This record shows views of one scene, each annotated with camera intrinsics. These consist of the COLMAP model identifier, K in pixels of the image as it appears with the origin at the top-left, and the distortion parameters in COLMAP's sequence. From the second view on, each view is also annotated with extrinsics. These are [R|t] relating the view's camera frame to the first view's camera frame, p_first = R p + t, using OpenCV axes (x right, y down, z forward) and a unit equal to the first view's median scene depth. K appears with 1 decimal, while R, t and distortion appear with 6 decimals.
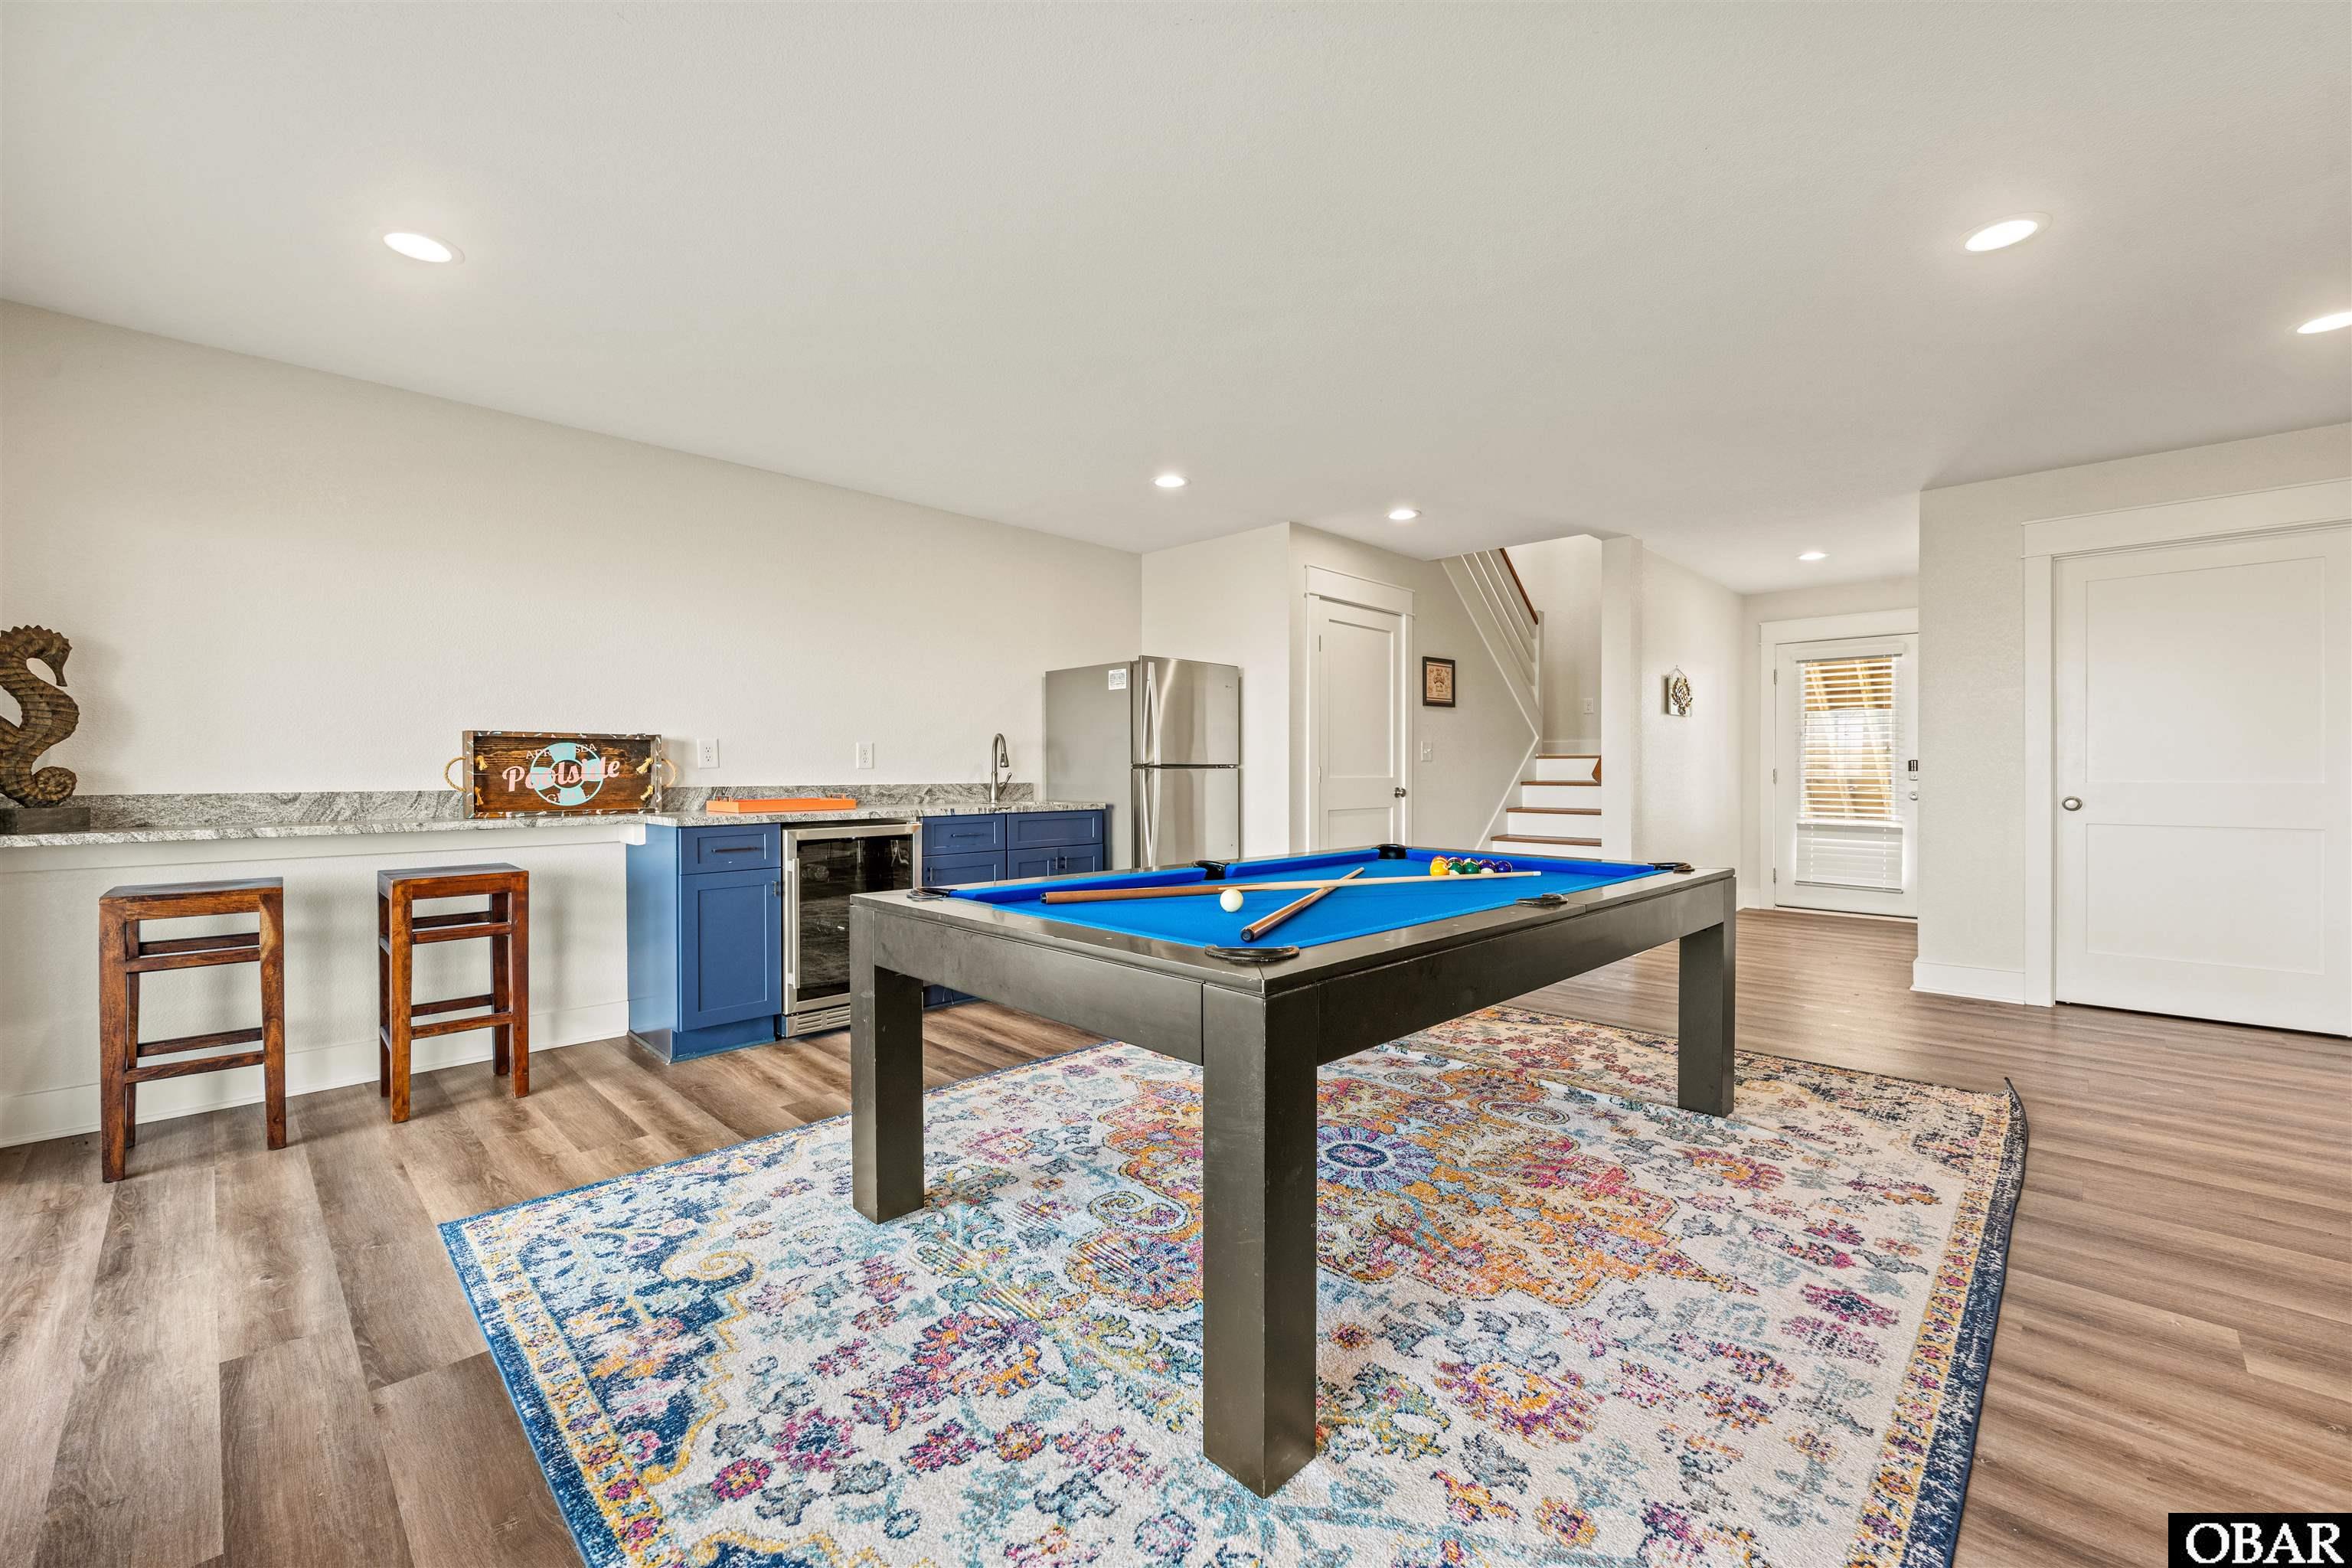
lens RADIAL K [[947.8, 0, 1188.2], [0, 947.8, 778.7], [0, 0, 1]] dist [-0.000390, -0.000774]
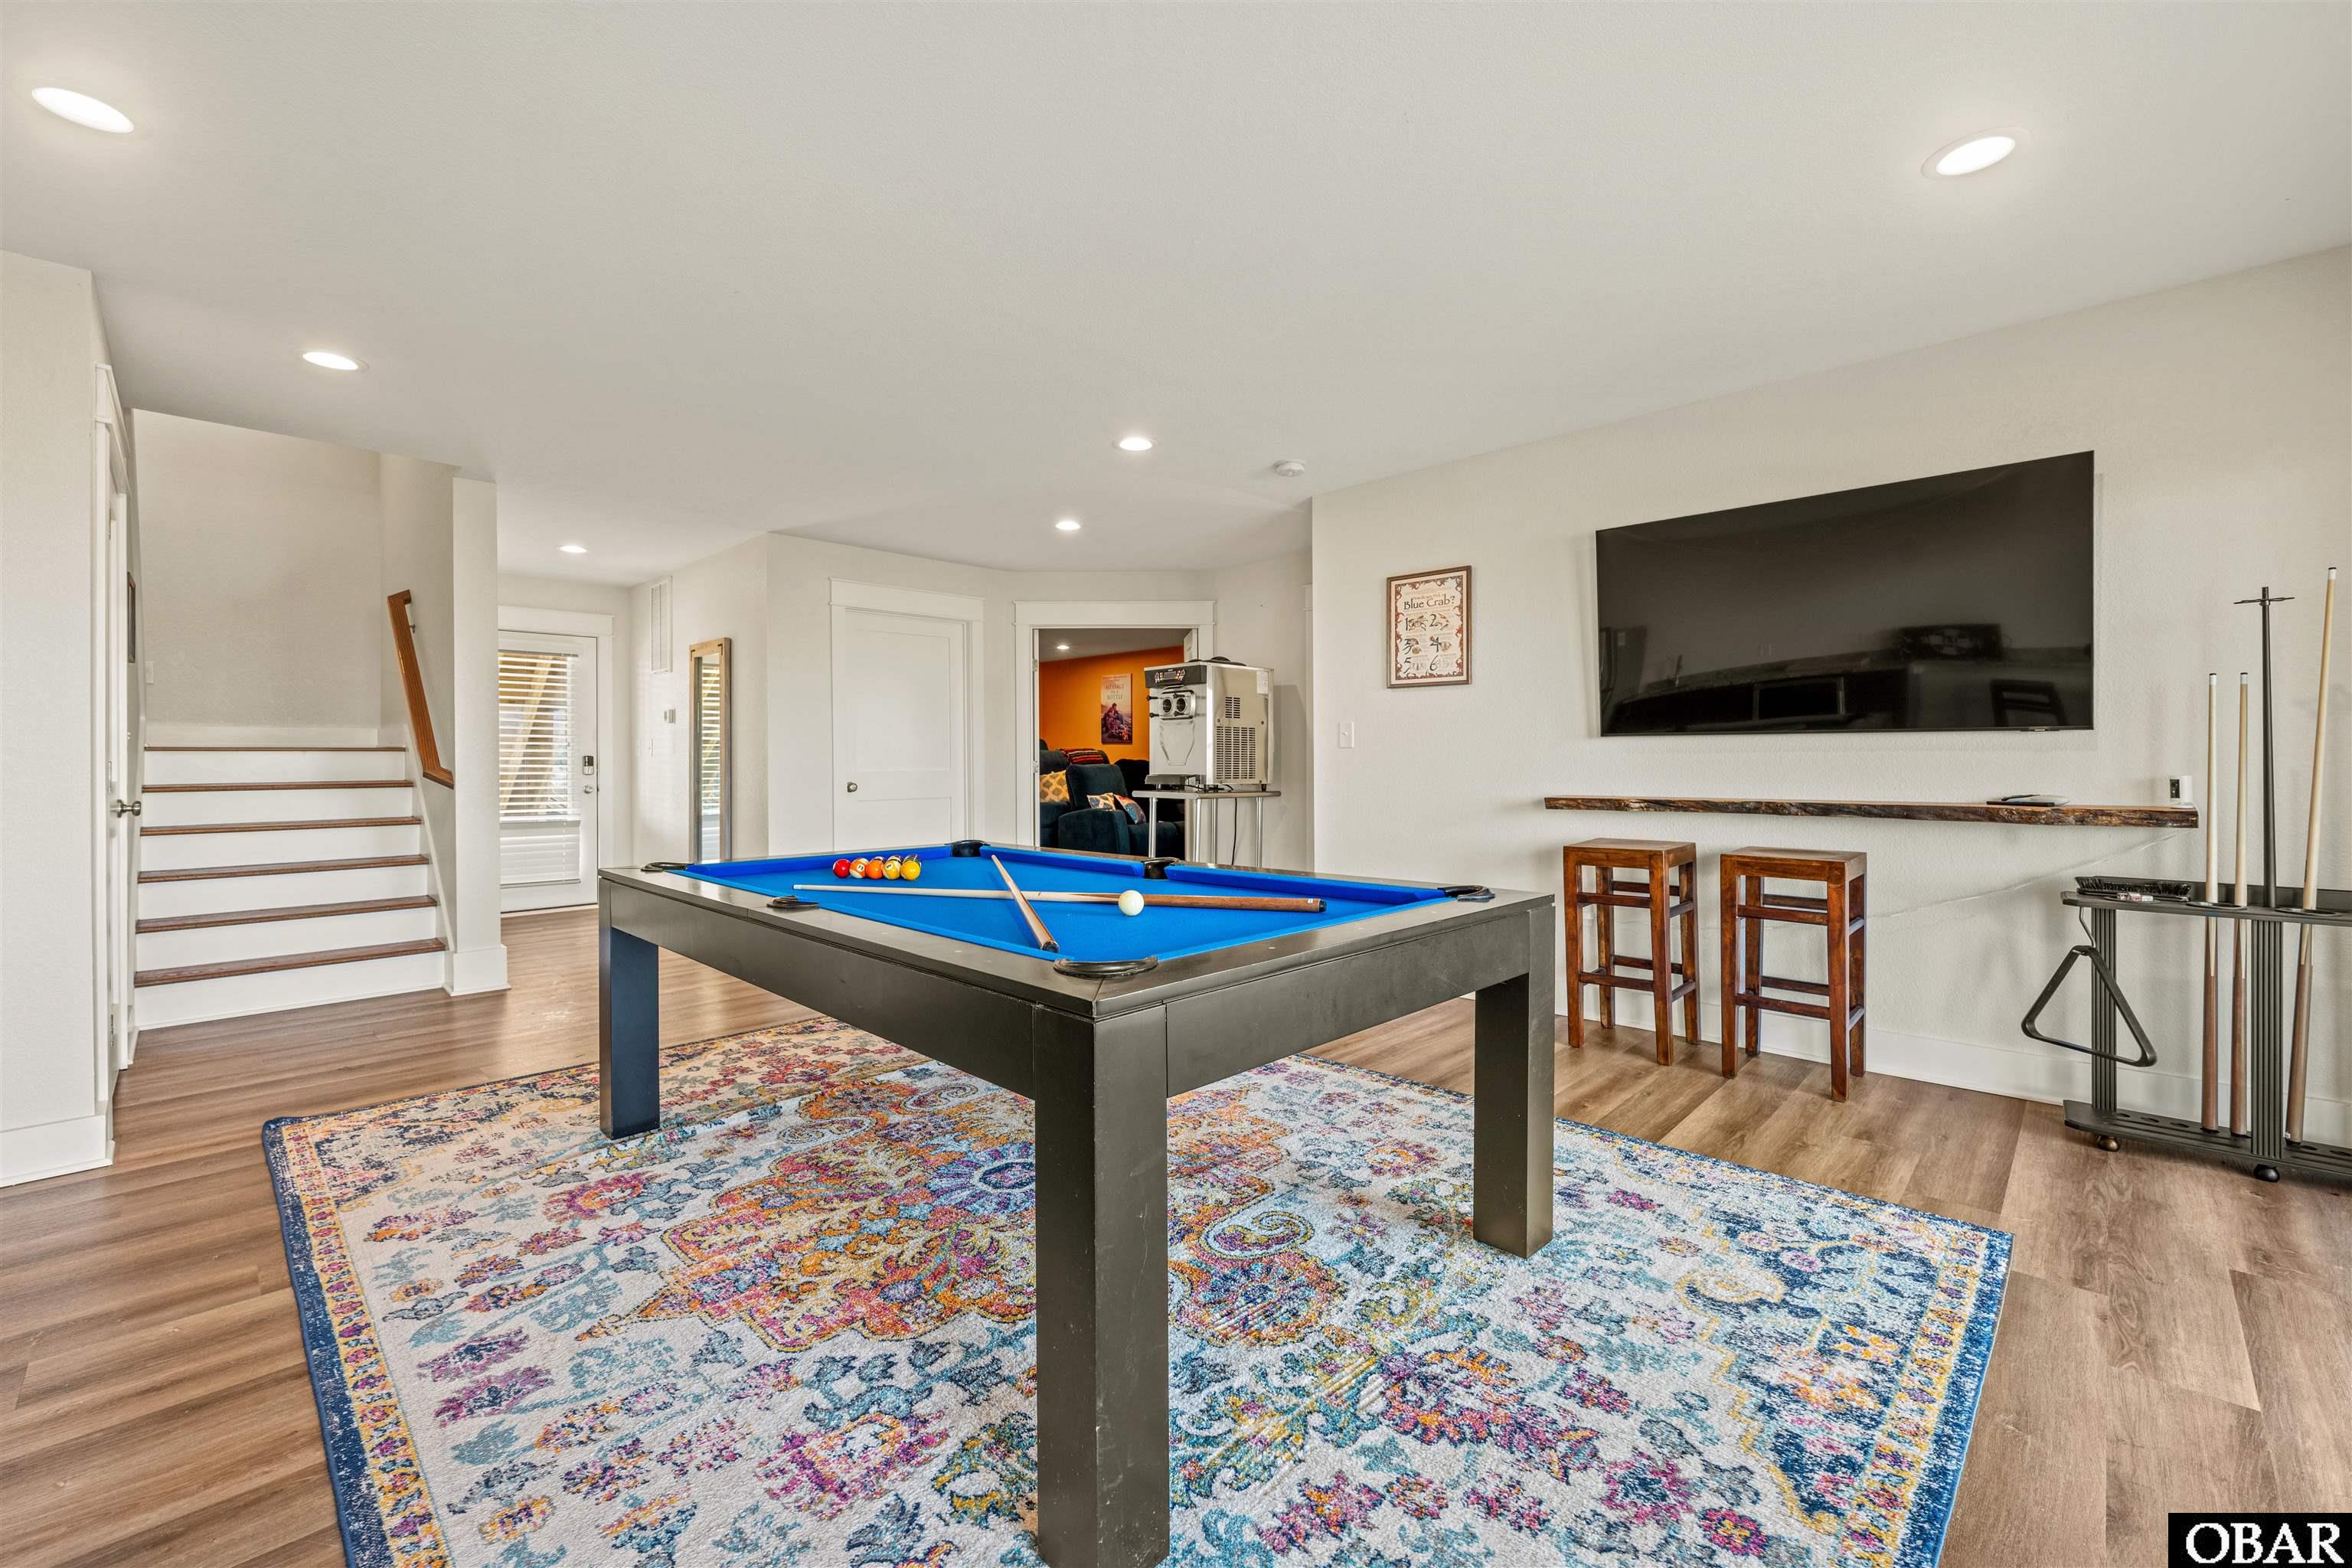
lens RADIAL K [[947.8, 0, 1185.3], [0, 947.8, 768.9], [0, 0, 1]] dist [-0.000390, -0.000774]
pose [[0.007752, -0.008549, 0.999933, -1.037776], [0.017290, 0.999815, 0.008414, -0.008915], [-0.999820, 0.017224, 0.007898, 1.133077]]
